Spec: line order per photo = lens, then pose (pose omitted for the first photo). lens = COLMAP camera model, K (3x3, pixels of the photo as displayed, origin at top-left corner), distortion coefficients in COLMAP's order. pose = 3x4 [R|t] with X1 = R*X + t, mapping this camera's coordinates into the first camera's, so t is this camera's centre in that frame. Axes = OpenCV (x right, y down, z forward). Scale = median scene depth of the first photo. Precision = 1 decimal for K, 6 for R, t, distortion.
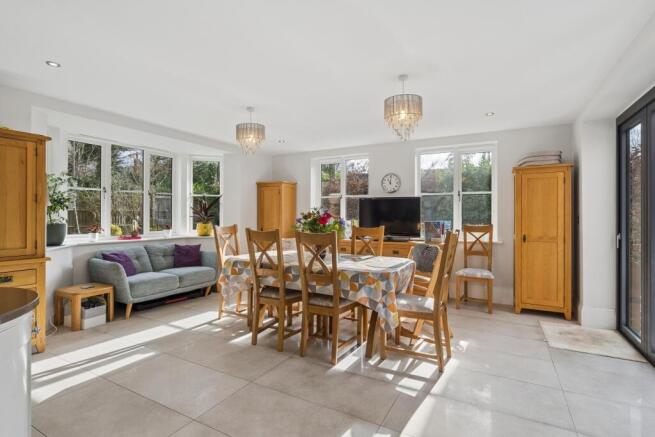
lens RADIAL K [[319.0, 0, 330.9], [0, 319.0, 217.0], [0, 0, 1]] dist [0.002830, 0.000502]
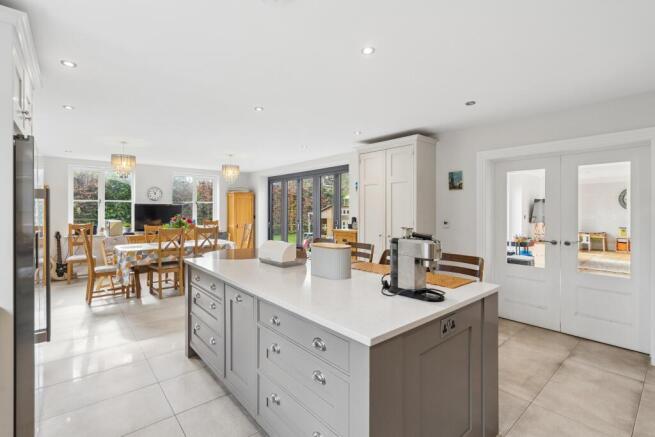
lens RADIAL K [[301.3, 0, 327.0], [0, 301.3, 213.9], [0, 0, 1]] dist [-0.000376, 0.000070]
pose [[0.359647, -0.016291, 0.932946, -0.939701], [0.010845, 0.999853, 0.013278, -0.031332], [-0.933026, 0.005343, 0.359770, -0.237796]]
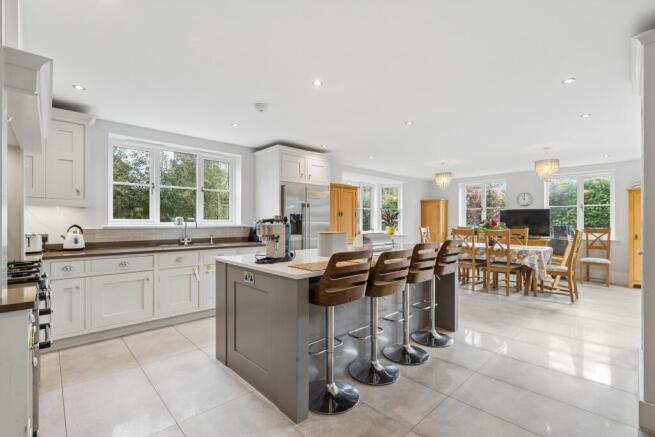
lens RADIAL K [[301.3, 0, 325.5], [0, 301.3, 221.9], [0, 0, 1]] dist [-0.000376, 0.000070]
pose [[0.950496, -0.001722, -0.310731, -0.293511], [0.000843, 0.999995, -0.002962, -0.000027], [0.310735, 0.002554, 0.950493, -0.693131]]
